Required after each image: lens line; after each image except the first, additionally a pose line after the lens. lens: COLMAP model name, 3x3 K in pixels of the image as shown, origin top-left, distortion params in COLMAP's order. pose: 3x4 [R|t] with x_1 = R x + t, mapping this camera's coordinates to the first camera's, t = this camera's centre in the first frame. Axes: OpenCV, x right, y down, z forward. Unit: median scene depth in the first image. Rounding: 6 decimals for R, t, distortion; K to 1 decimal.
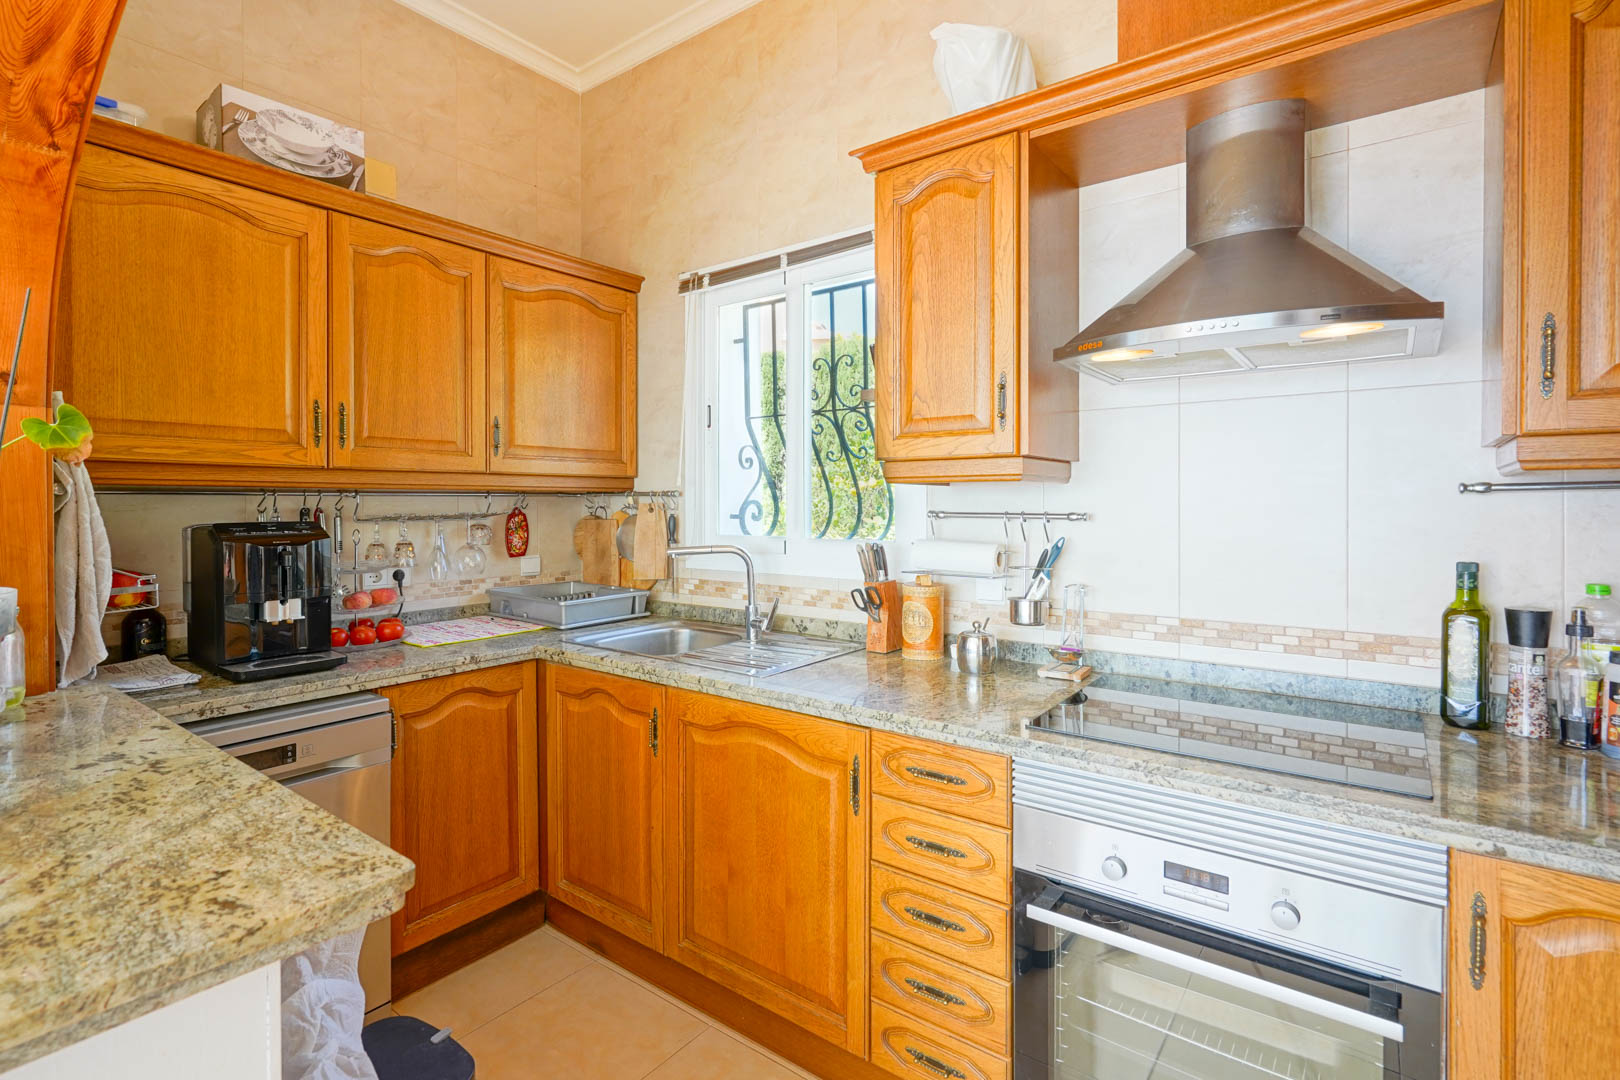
lens RADIAL K [[765.7, 0, 806.6], [0, 765.7, 505.3], [0, 0, 1]] dist [0.001383, -0.000030]
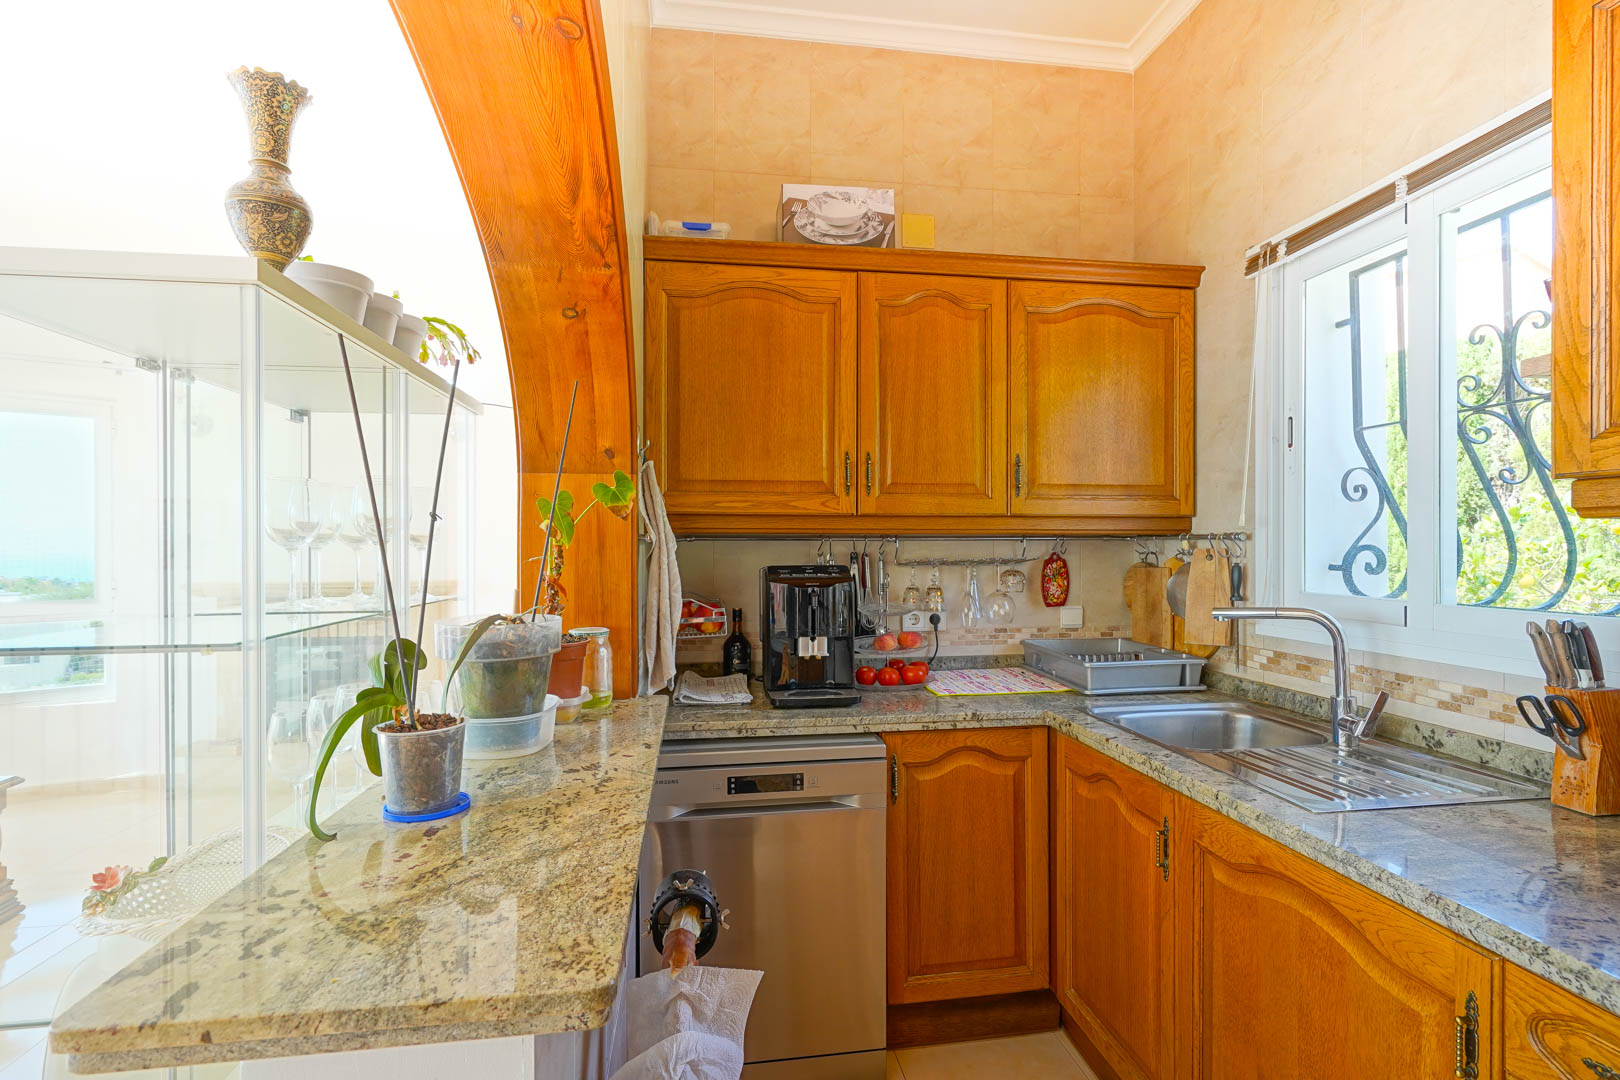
lens RADIAL K [[786.1, 0, 821.1], [0, 786.1, 543.4], [0, 0, 1]] dist [-0.009171, 0.005116]
pose [[0.722623, 0.000312, -0.691243, 0.085164], [-0.002781, 0.999993, -0.002455, -0.006252], [0.691237, 0.003696, 0.722618, 0.170741]]
